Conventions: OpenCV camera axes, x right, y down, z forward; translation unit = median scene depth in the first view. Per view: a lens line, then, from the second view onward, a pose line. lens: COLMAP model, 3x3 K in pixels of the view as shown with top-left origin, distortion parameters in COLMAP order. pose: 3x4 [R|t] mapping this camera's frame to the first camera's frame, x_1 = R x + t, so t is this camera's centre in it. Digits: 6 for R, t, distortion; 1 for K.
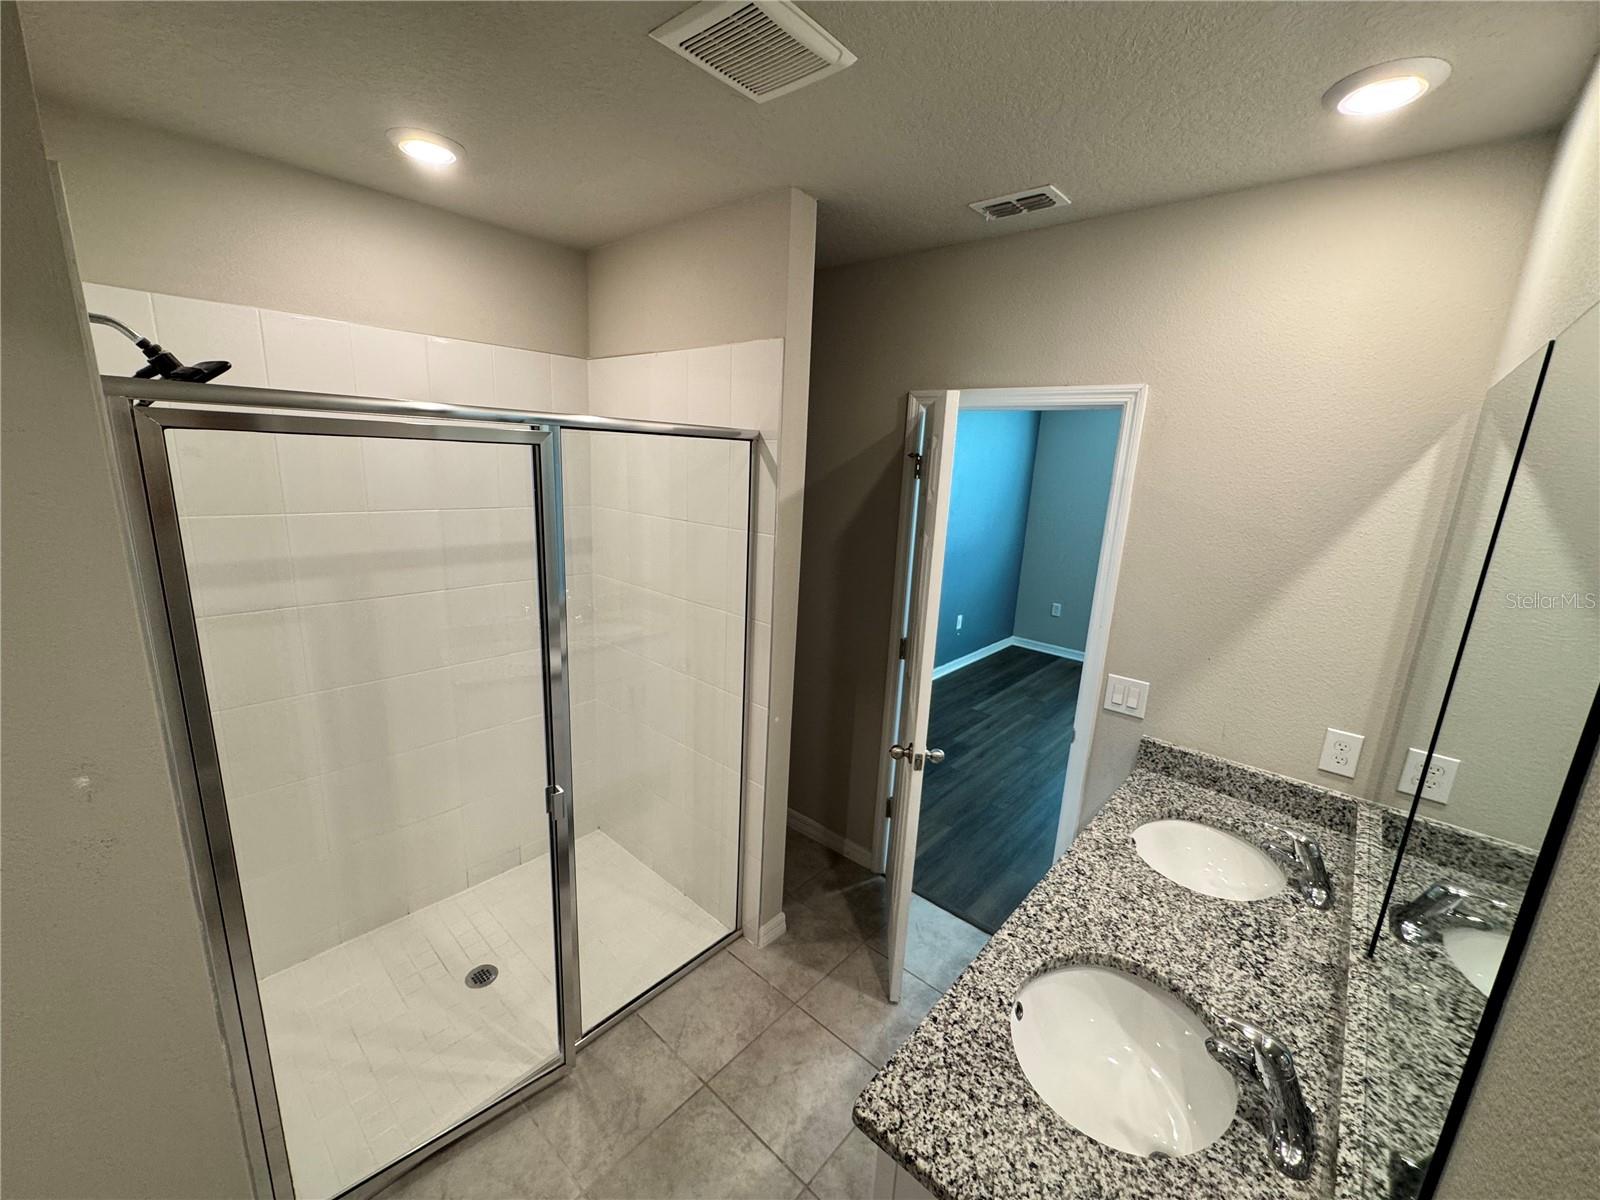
lens RADIAL K [[638.3, 0, 800.0], [0, 638.3, 600.7], [0, 0, 1]] dist [-0.003256, 0.000683]
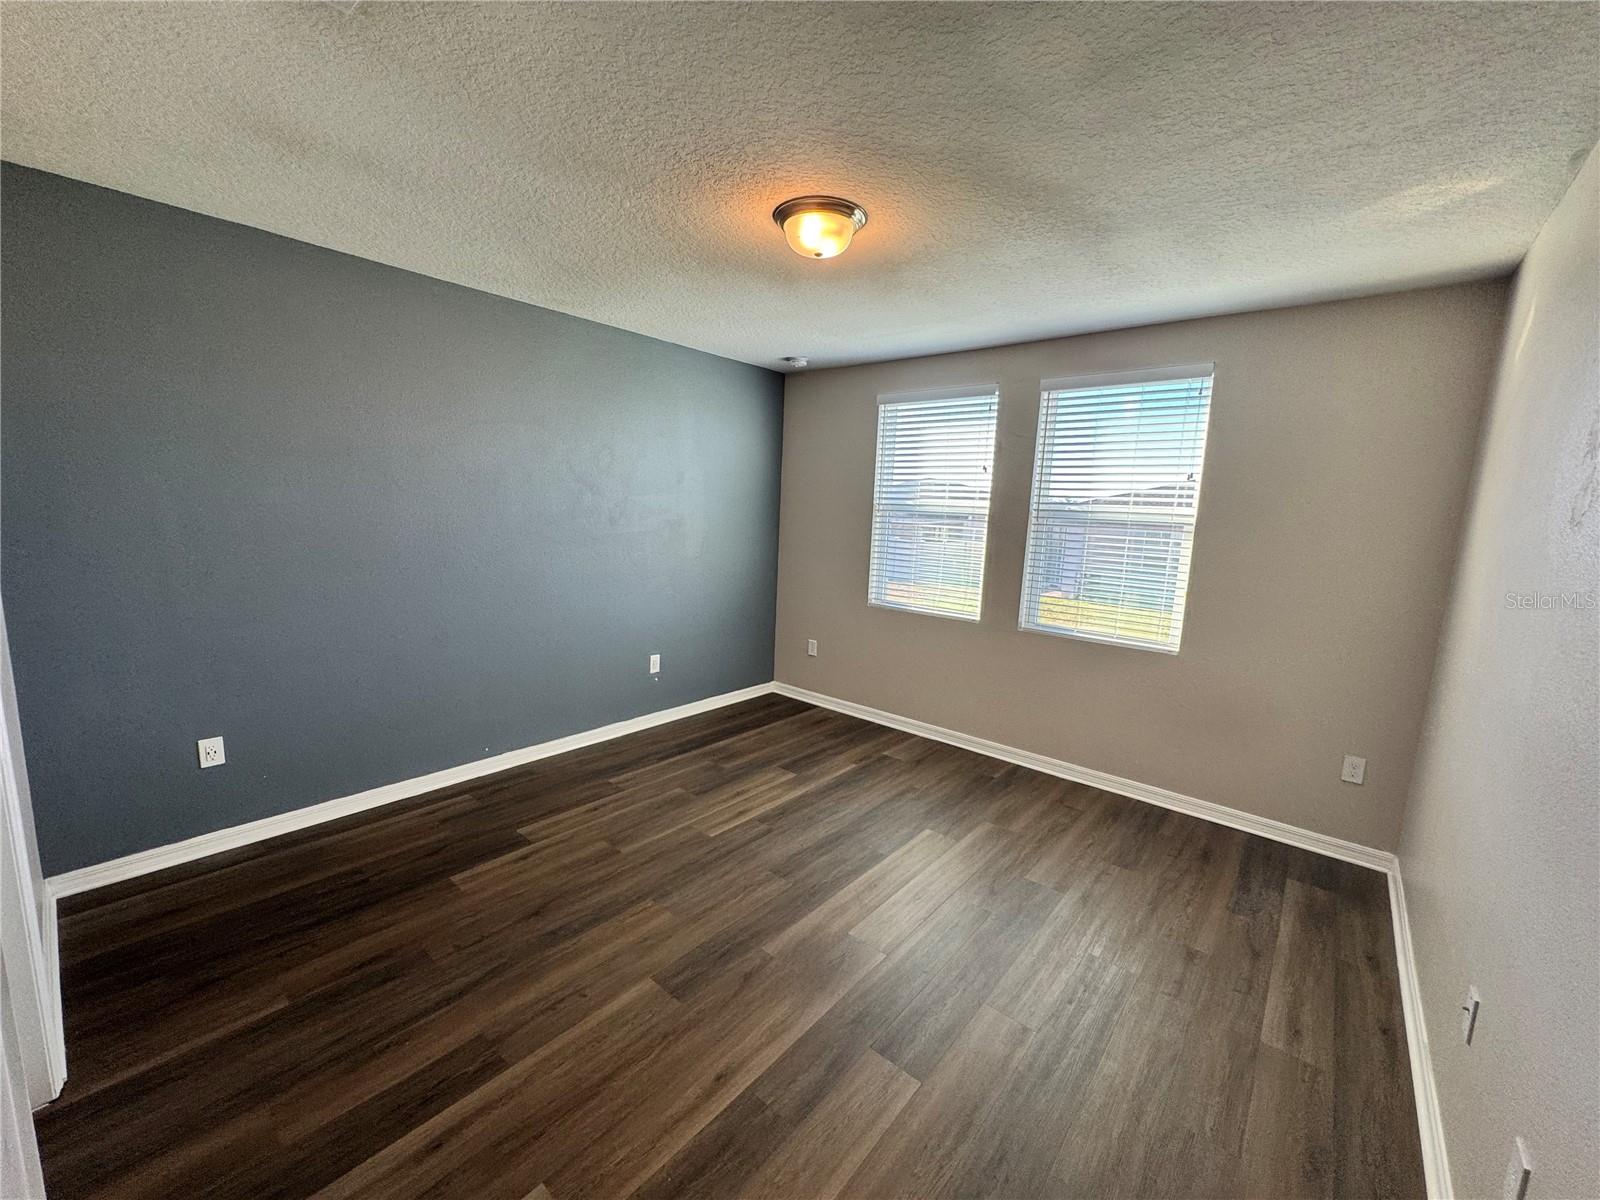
lens RADIAL K [[638.3, 0, 805.0], [0, 638.3, 598.2], [0, 0, 1]] dist [-0.003256, 0.000683]
pose [[0.999516, -0.008564, 0.029894, 1.213737], [0.010818, 0.997045, -0.076055, 0.044330], [-0.029155, 0.076341, 0.996655, 0.621589]]
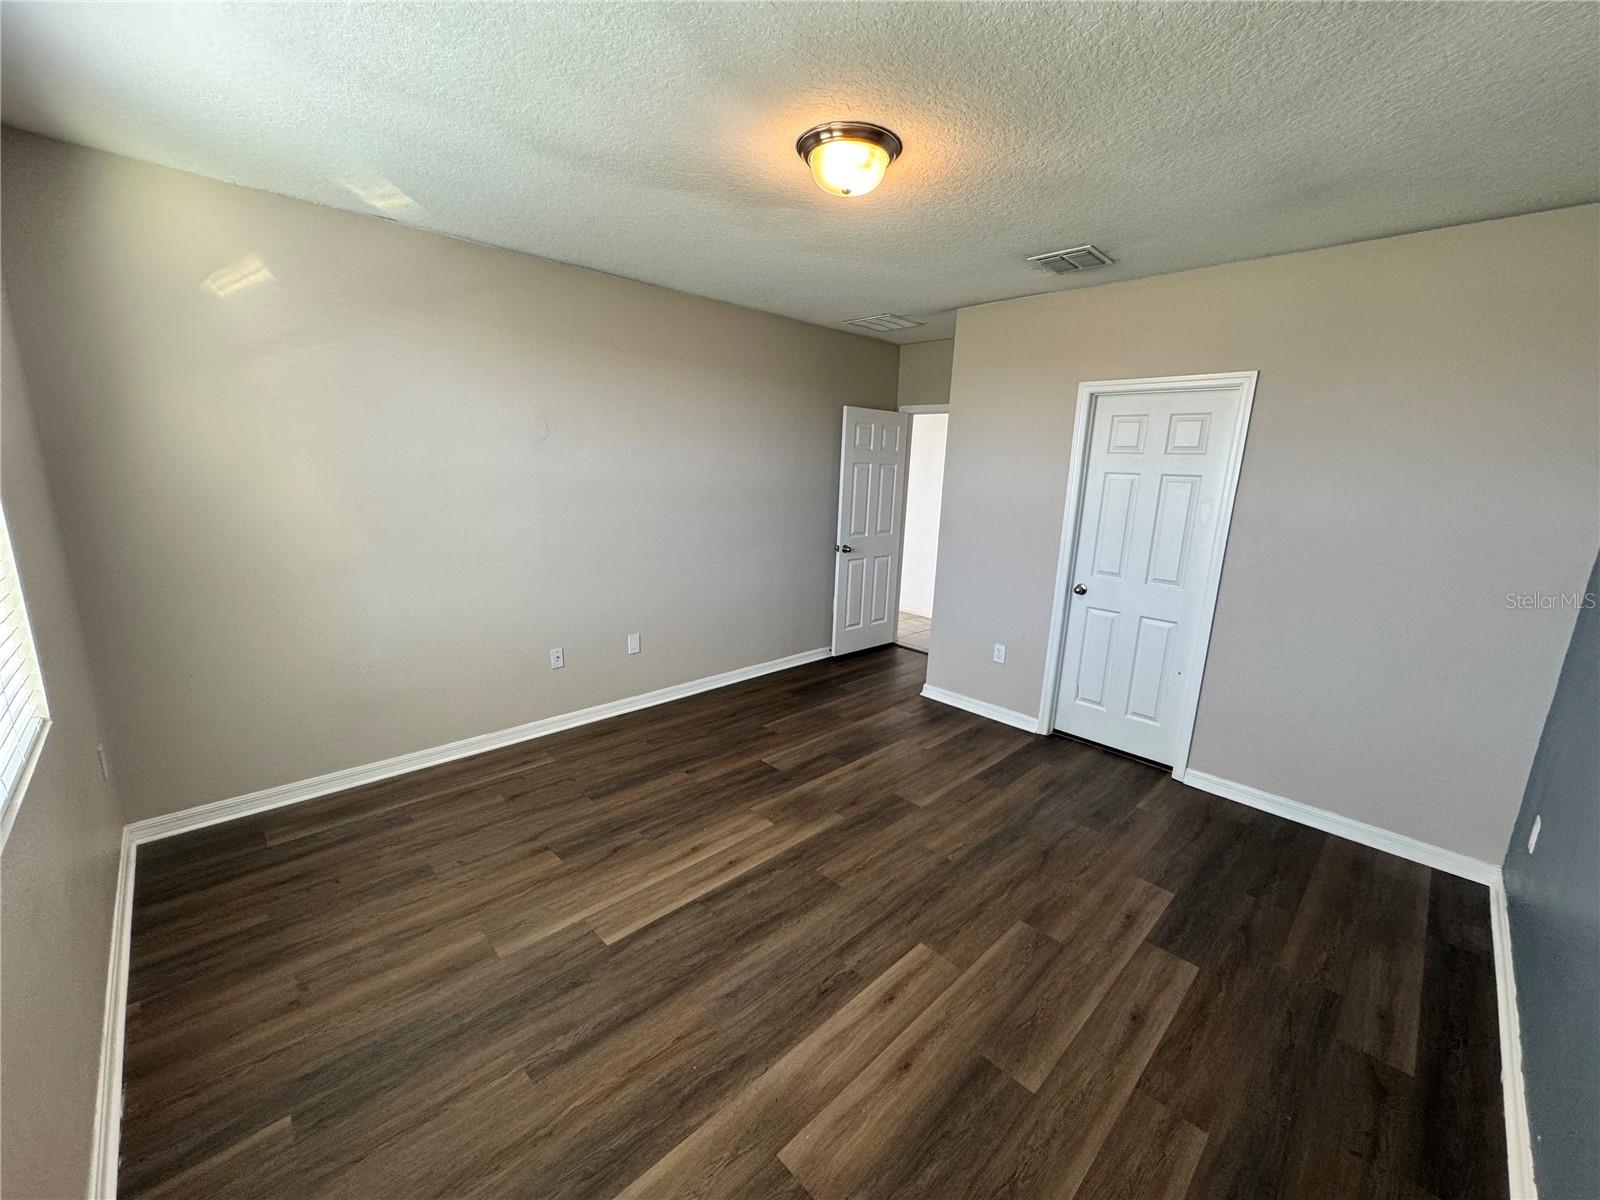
lens RADIAL K [[638.3, 0, 799.7], [0, 638.3, 599.1], [0, 0, 1]] dist [-0.003256, 0.000683]
pose [[-0.994379, -0.091949, 0.052490, 1.238538], [-0.060697, 0.901284, 0.428956, -0.525311], [-0.086750, 0.423359, -0.901799, 3.025708]]
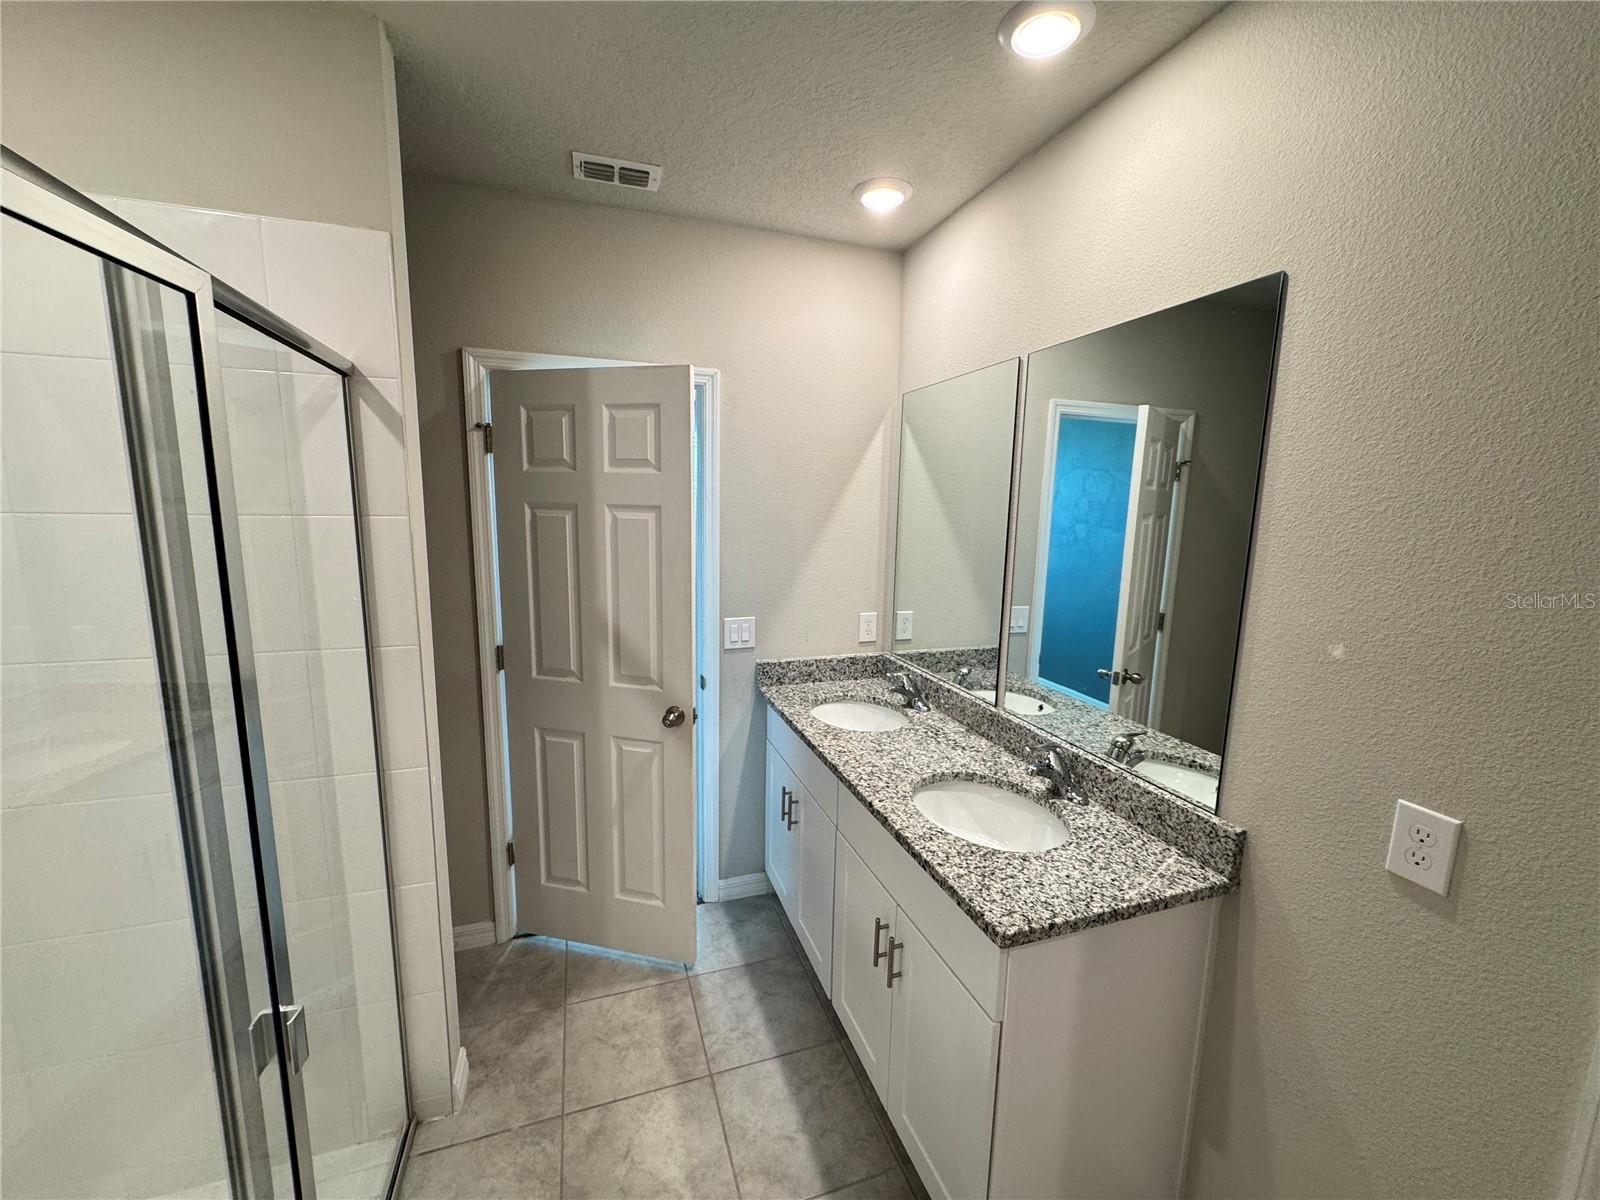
lens RADIAL K [[638.3, 0, 794.1], [0, 638.3, 601.9], [0, 0, 1]] dist [-0.003256, 0.000683]
pose [[0.493078, -0.169990, 0.853216, -0.486567], [0.201309, 0.976402, 0.078196, 0.021862], [-0.846374, 0.133203, 0.515663, 0.321579]]
